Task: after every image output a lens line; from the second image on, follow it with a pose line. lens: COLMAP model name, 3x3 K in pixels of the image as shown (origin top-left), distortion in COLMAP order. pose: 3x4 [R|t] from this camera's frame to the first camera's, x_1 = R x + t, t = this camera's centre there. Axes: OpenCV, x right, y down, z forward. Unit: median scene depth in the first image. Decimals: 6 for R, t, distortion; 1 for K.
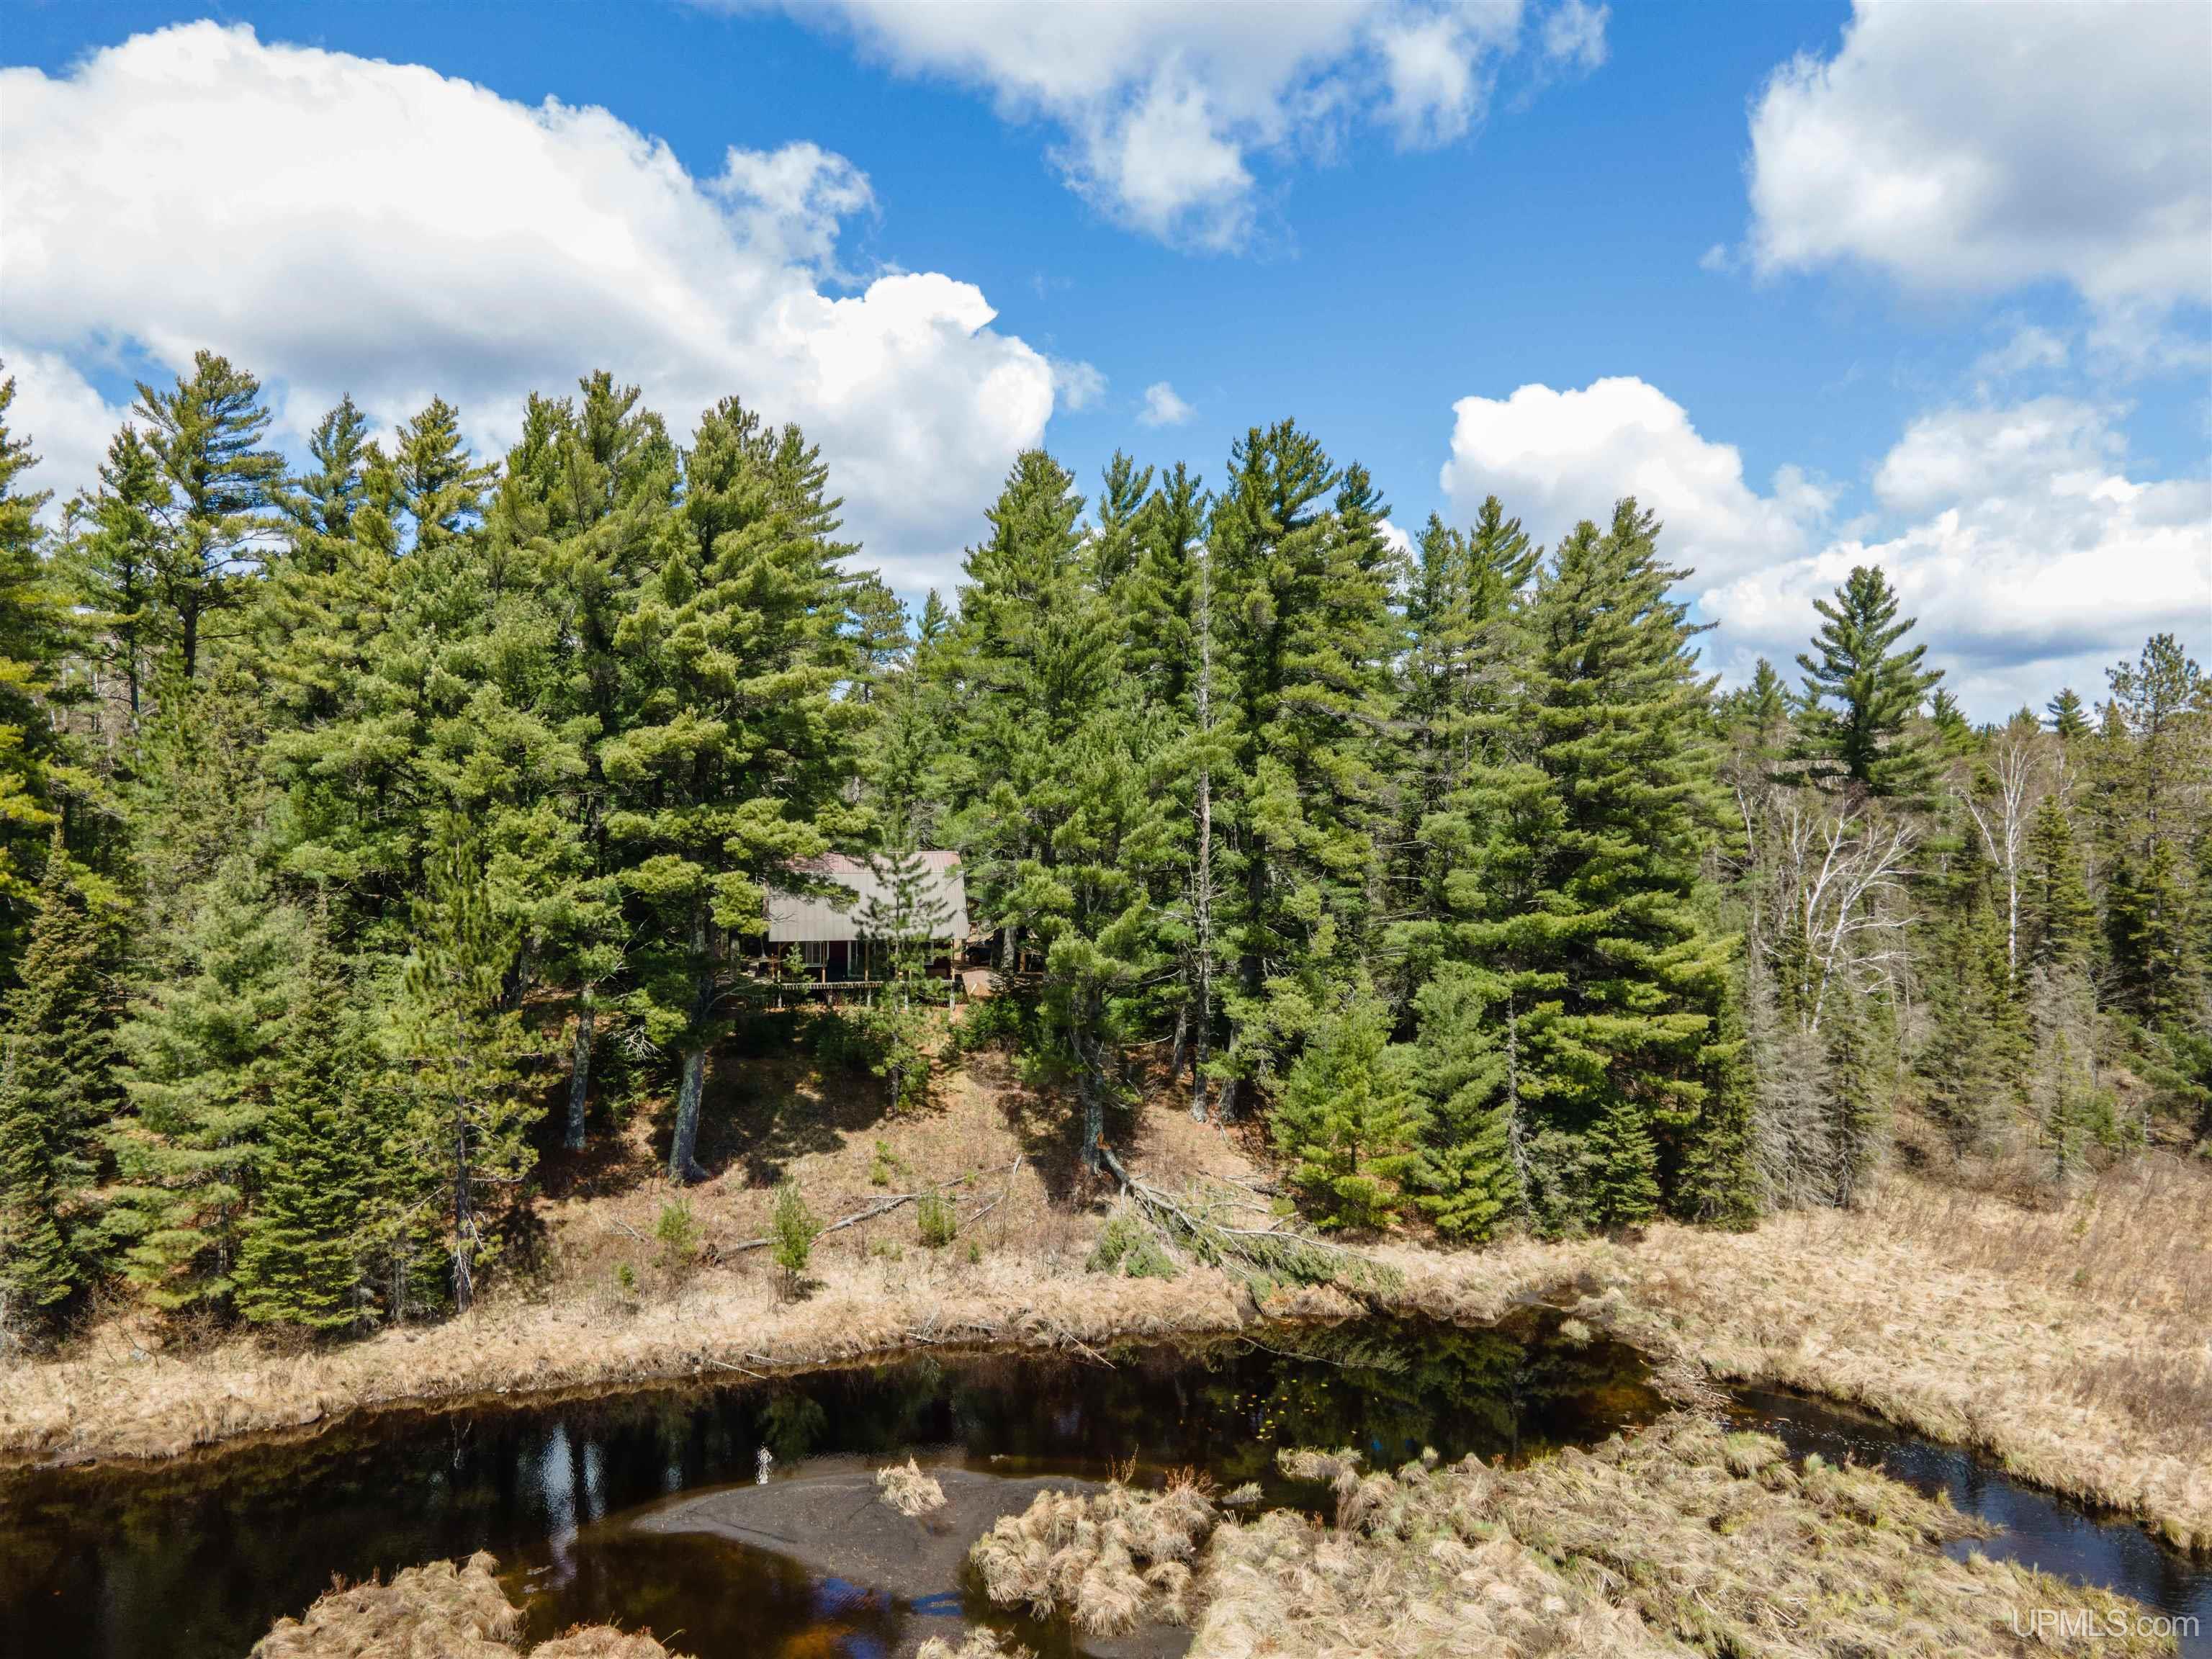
lens RADIAL K [[1643.6, 0, 1106.0], [0, 1643.6, 829.5], [0, 0, 1]] dist [0.054122, -0.007774]
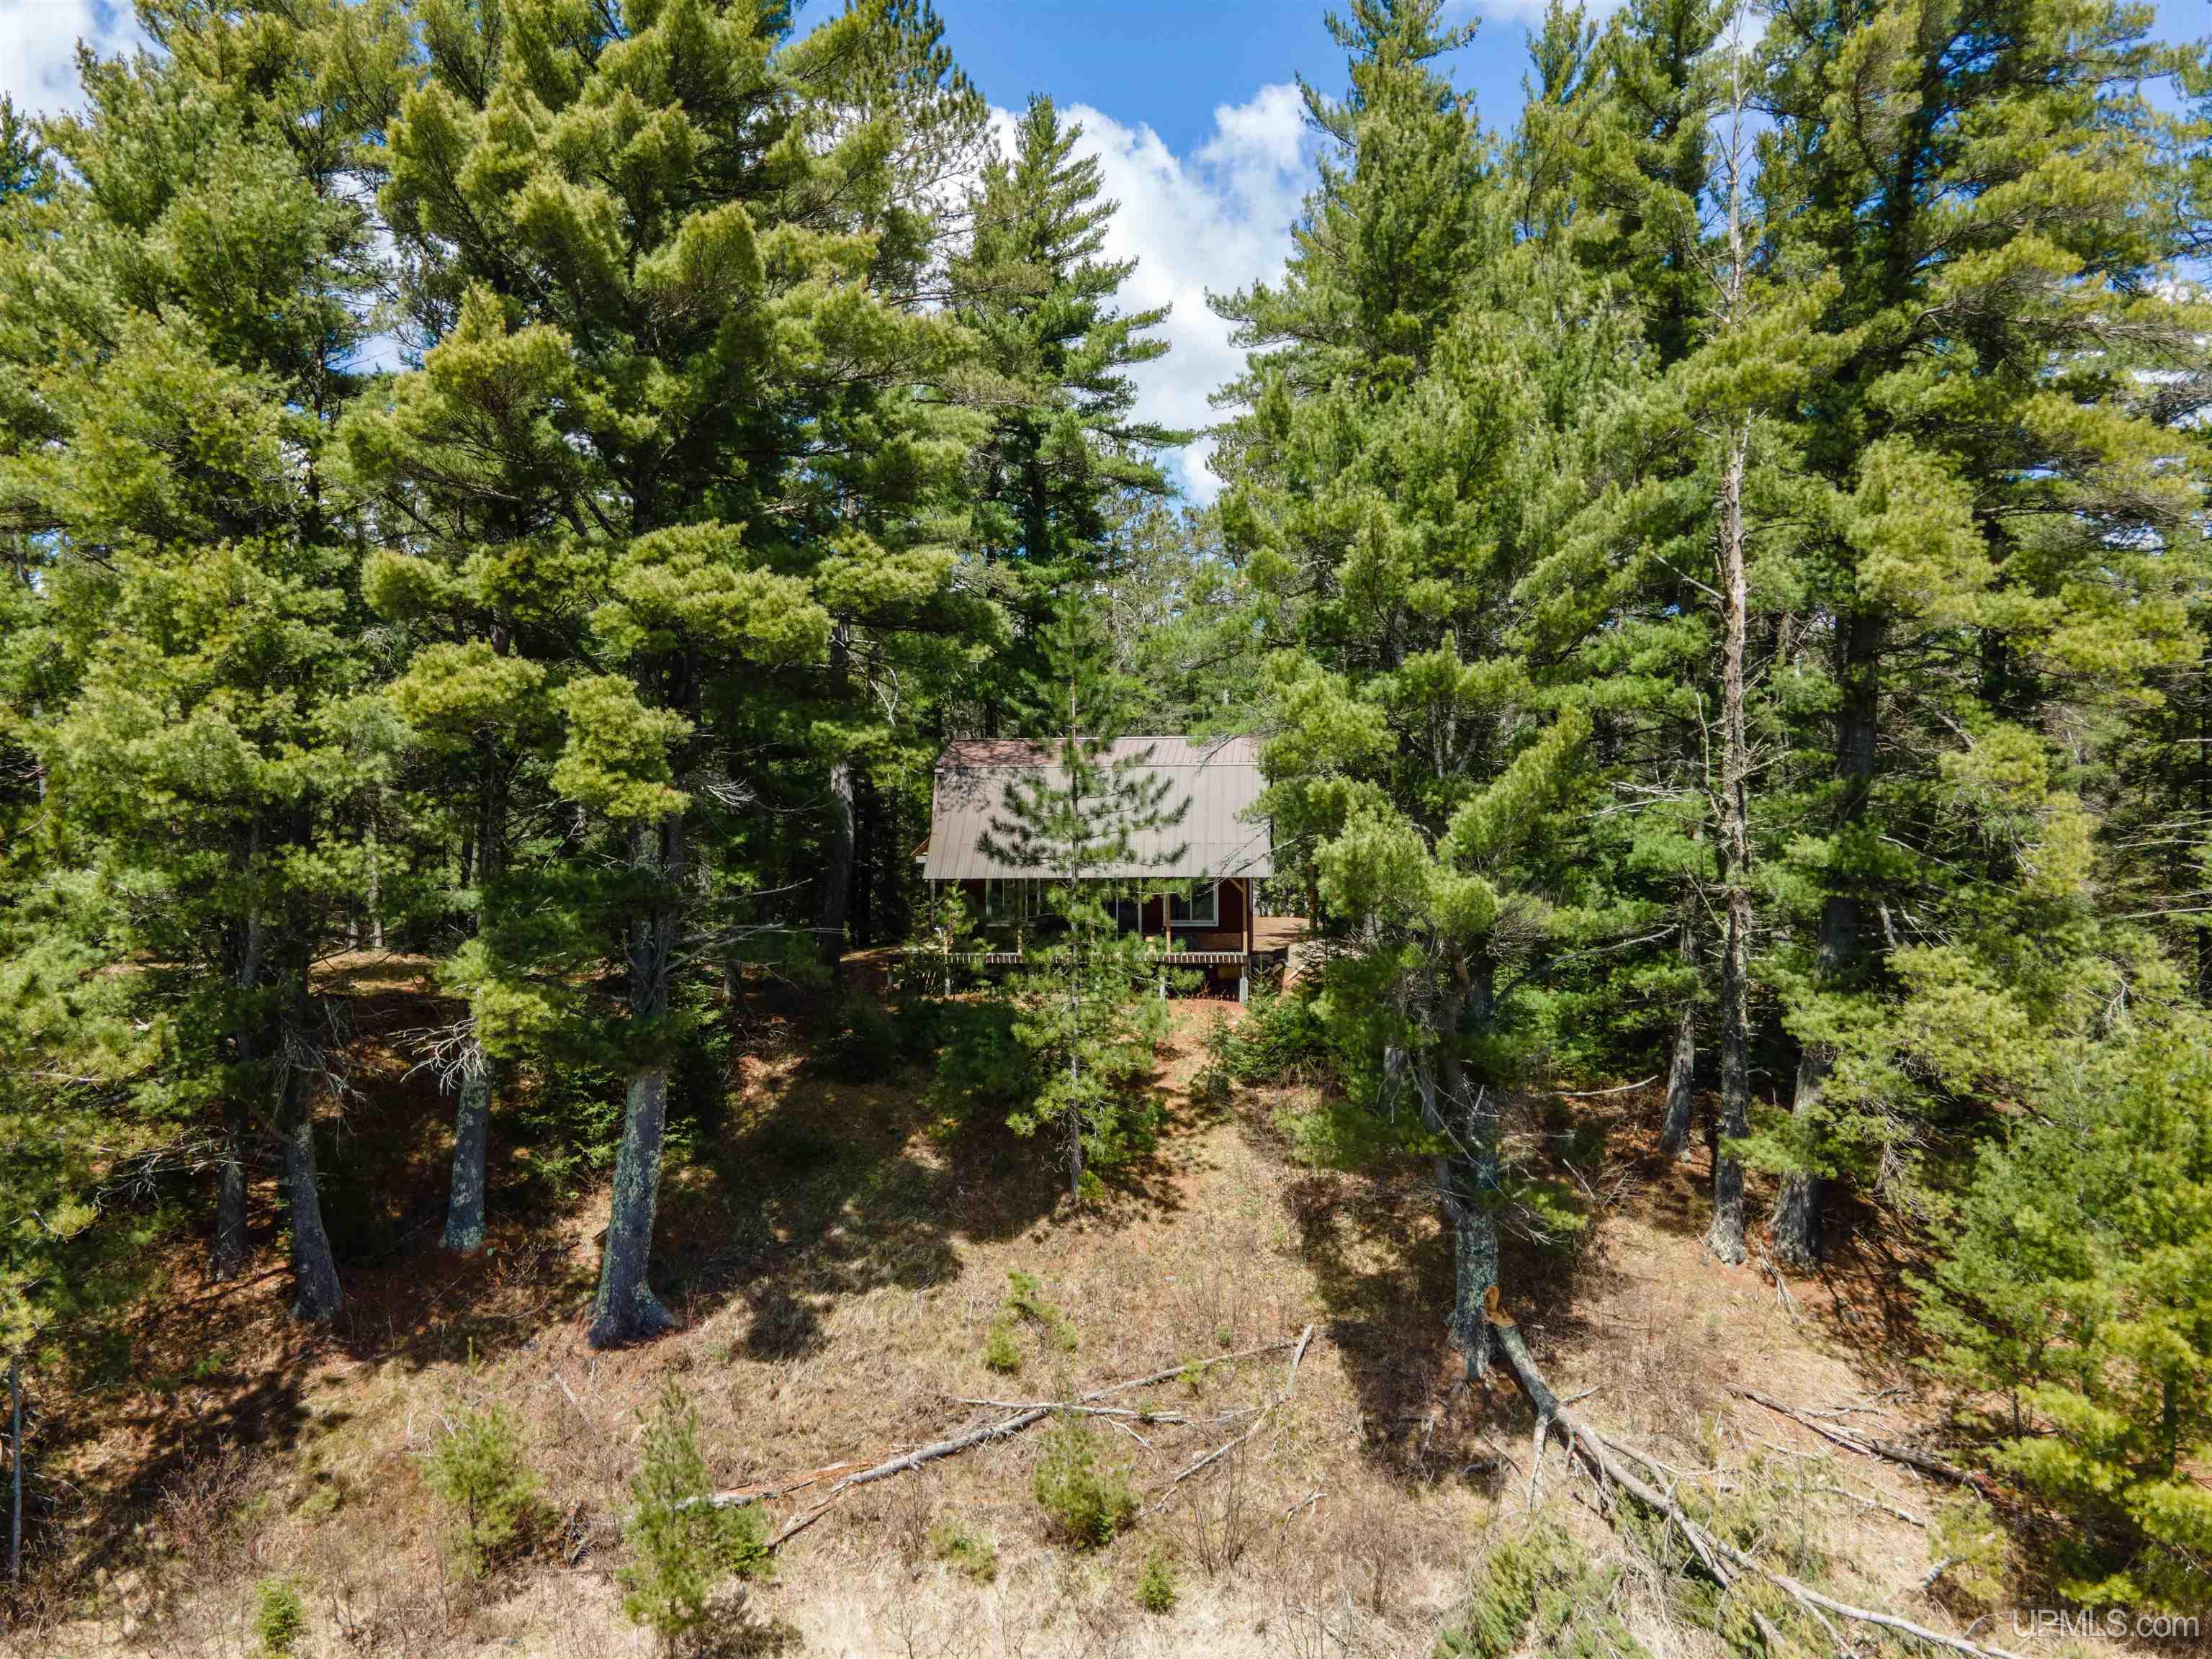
lens RADIAL K [[1643.6, 0, 1106.0], [0, 1643.6, 829.5], [0, 0, 1]] dist [0.054122, -0.007774]
pose [[0.956584, -0.007383, -0.291365, 0.028441], [0.006840, 0.999972, -0.002885, 0.060195], [0.291378, 0.000767, 0.956608, 0.535375]]
